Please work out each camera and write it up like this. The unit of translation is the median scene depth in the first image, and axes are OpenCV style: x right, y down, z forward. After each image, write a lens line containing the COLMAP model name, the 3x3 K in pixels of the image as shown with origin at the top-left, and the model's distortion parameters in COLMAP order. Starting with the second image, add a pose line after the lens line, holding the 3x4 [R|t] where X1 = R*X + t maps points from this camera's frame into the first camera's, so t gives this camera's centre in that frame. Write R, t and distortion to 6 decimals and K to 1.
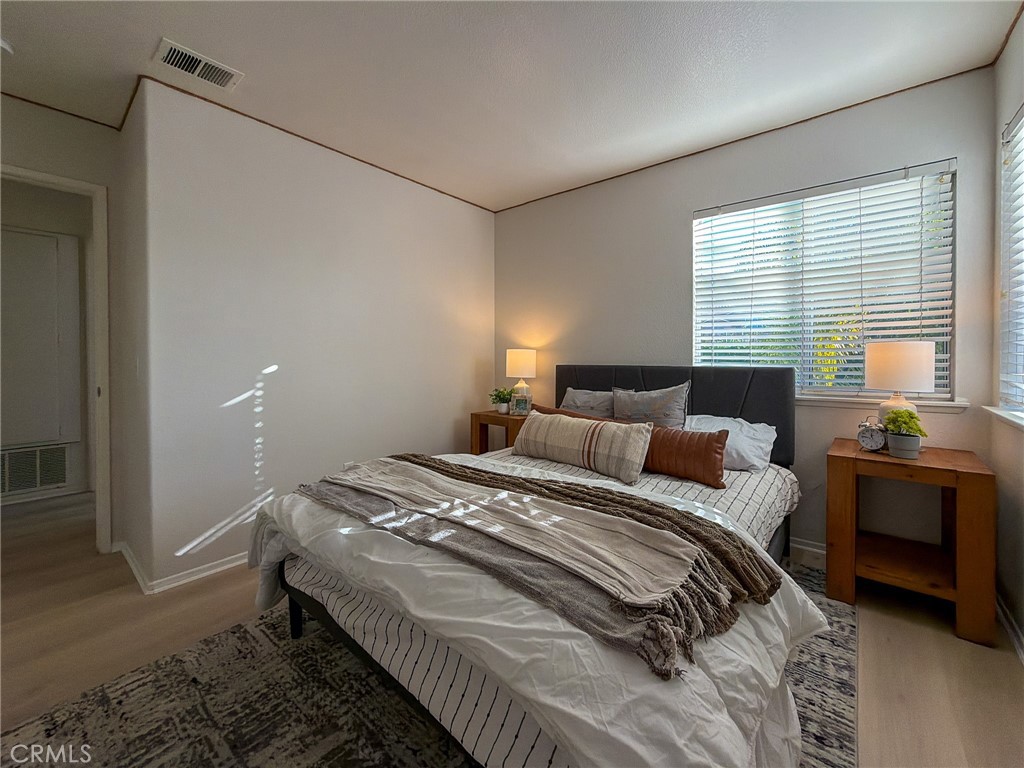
lens RADIAL K [[421.6, 0, 519.2], [0, 421.6, 389.1], [0, 0, 1]] dist [-0.002863, 0.000702]
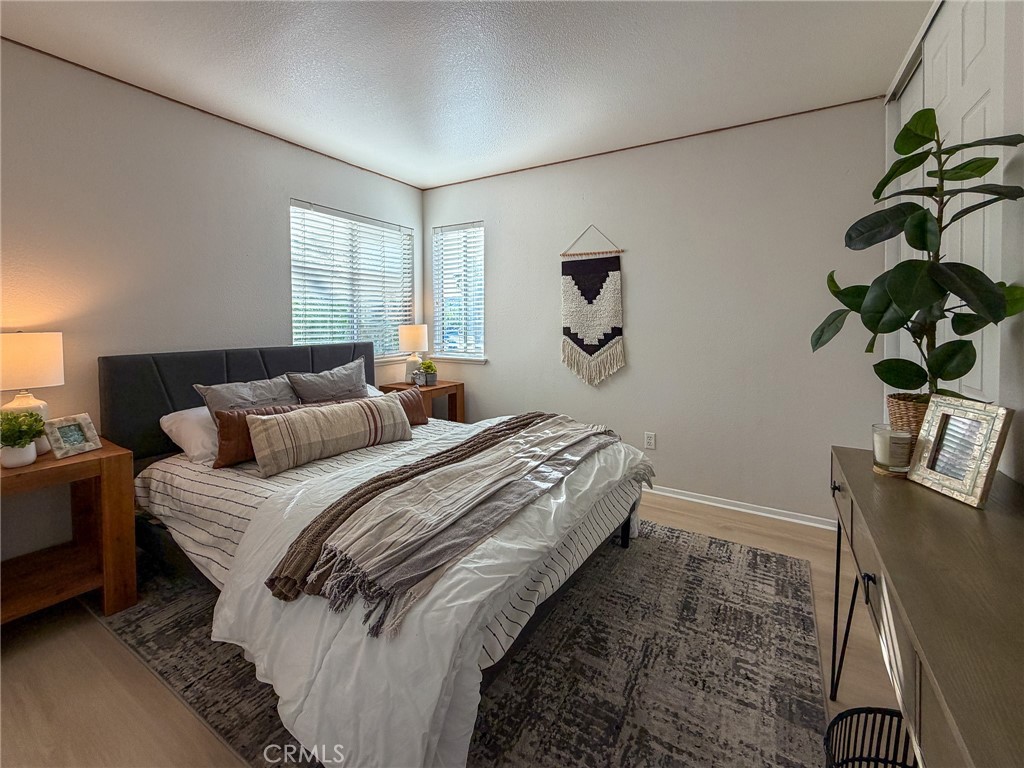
lens RADIAL K [[421.6, 0, 516.7], [0, 421.6, 373.7], [0, 0, 1]] dist [-0.002863, 0.000702]
pose [[-0.134442, -0.121747, 0.983414, -1.389187], [0.083062, 0.987546, 0.133614, -0.153955], [-0.987434, 0.099648, -0.122655, 1.147560]]
